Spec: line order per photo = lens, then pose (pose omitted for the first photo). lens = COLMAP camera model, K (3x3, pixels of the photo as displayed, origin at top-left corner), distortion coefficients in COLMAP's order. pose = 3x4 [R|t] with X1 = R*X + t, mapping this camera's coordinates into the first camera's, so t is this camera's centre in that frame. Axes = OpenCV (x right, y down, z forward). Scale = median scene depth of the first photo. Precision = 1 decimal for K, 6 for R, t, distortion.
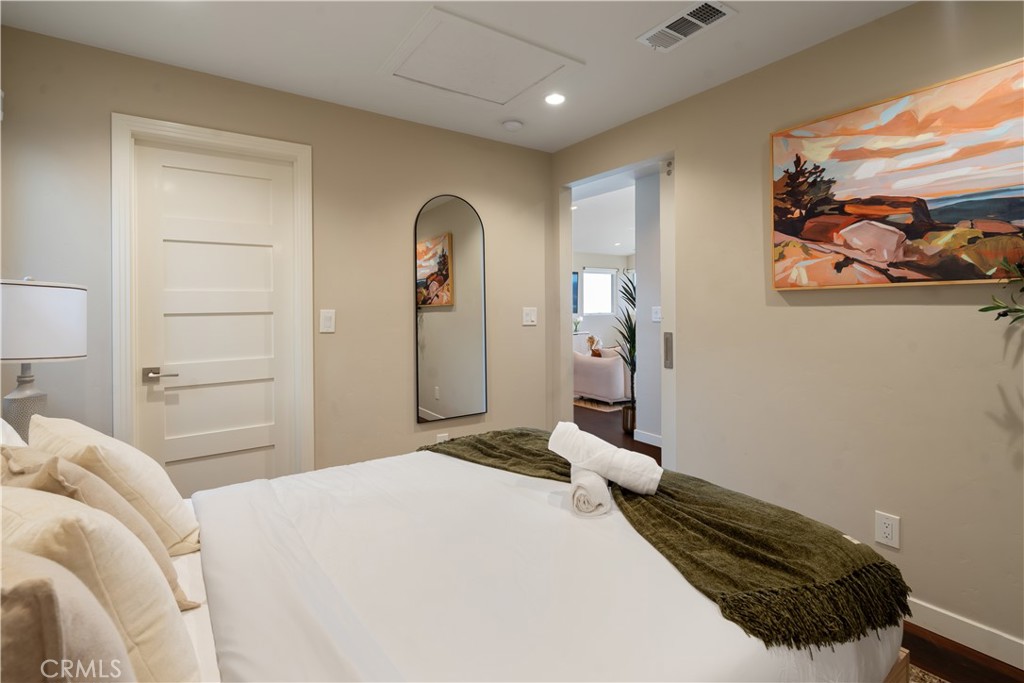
lens RADIAL K [[463.8, 0, 511.8], [0, 463.8, 306.0], [0, 0, 1]] dist [-0.003467, -0.000317]
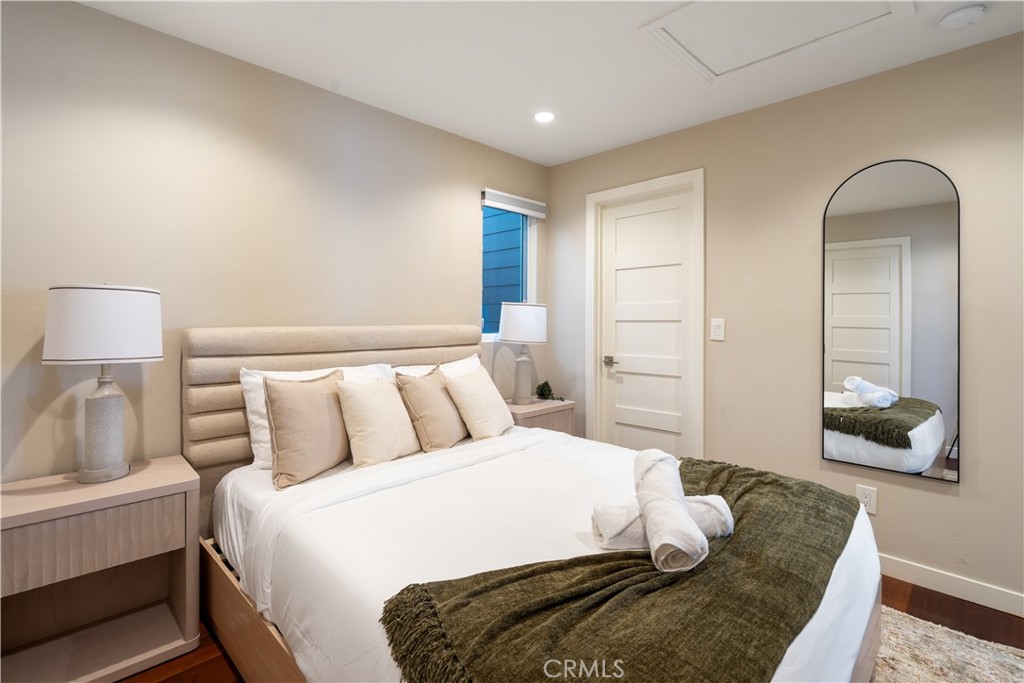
lens RADIAL K [[477.2, 0, 511.3], [0, 477.2, 329.7], [0, 0, 1]] dist [-0.002848, 0.000860]
pose [[0.185484, 0.026926, -0.982278, 0.634753], [-0.004387, 0.999637, 0.026574, 0.007203], [0.982637, -0.000620, 0.185535, 0.376116]]
